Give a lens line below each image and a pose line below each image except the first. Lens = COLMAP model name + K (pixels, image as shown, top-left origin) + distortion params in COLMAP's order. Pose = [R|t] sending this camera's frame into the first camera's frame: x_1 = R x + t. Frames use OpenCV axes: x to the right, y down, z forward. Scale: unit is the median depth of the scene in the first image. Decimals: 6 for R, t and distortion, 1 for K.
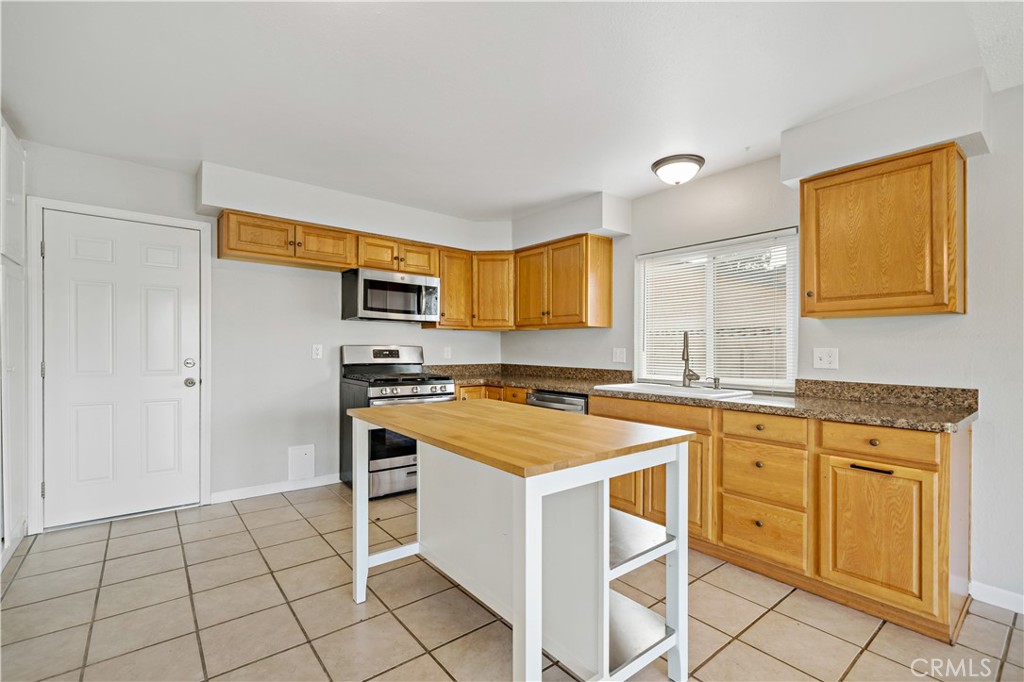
lens RADIAL K [[448.2, 0, 491.0], [0, 448.2, 347.6], [0, 0, 1]] dist [-0.004630, 0.001481]
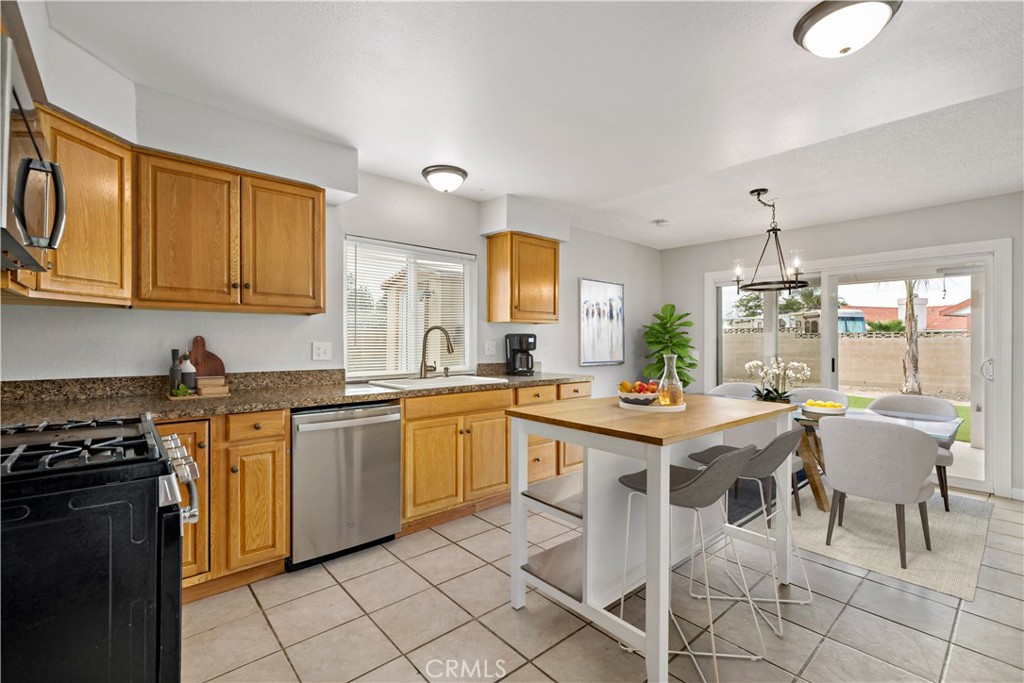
lens RADIAL K [[448.2, 0, 520.2], [0, 448.2, 339.3], [0, 0, 1]] dist [-0.004630, 0.001481]
pose [[-0.070021, -0.000612, 0.997545, -0.729320], [-0.001378, 0.999999, 0.000517, -0.007675], [-0.997545, -0.001338, -0.070022, 0.950320]]
